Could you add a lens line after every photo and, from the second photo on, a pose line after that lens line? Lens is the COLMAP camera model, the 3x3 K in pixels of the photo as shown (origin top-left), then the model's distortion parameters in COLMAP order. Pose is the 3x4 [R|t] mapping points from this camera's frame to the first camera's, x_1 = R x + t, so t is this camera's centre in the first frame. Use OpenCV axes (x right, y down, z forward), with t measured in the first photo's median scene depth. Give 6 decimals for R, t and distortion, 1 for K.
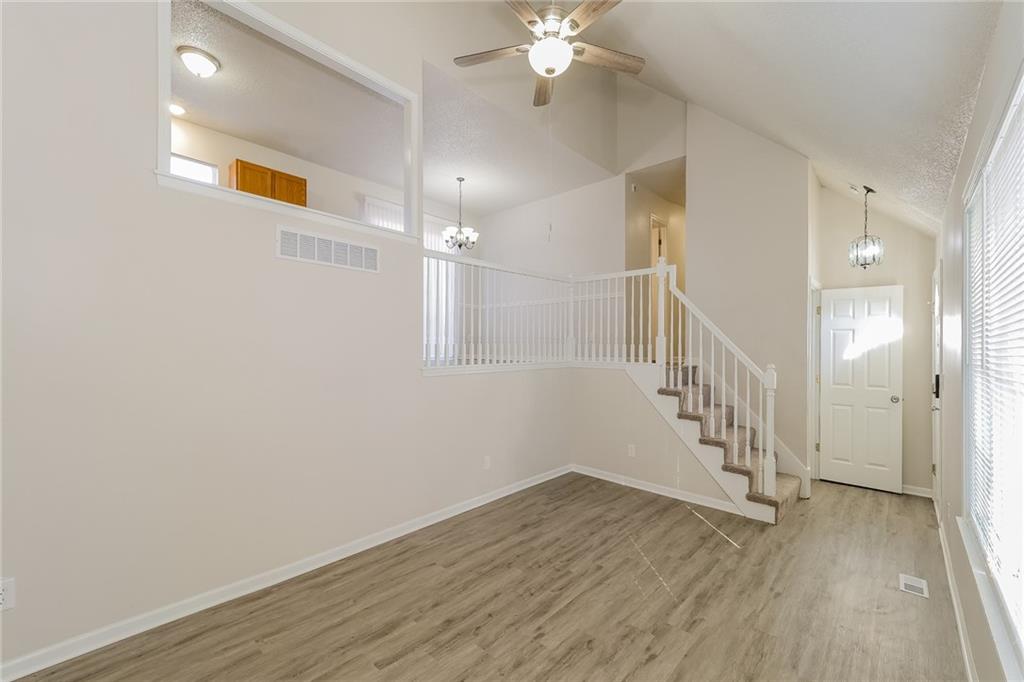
lens RADIAL K [[421.0, 0, 507.7], [0, 421.0, 344.2], [0, 0, 1]] dist [0.001329, 0.000064]
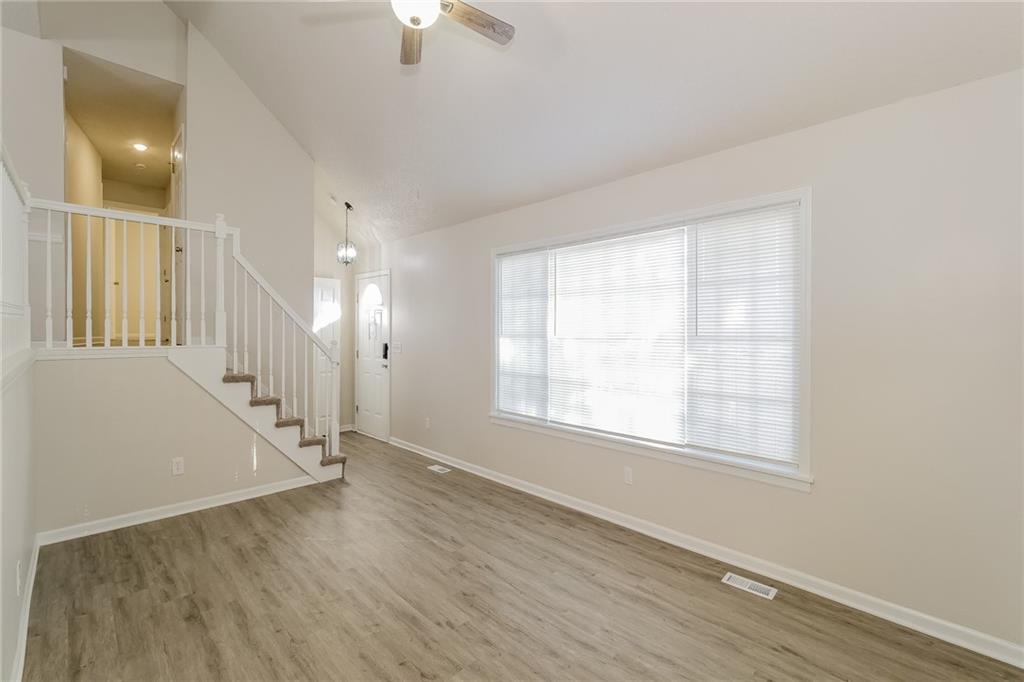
lens RADIAL K [[433.2, 0, 510.3], [0, 433.2, 327.3], [0, 0, 1]] dist [0.000032, 0.000104]
pose [[0.036483, -0.002392, 0.999331, -0.522747], [-0.012074, 0.999923, 0.002834, 0.003553], [-0.999261, -0.012170, 0.036451, 0.478414]]
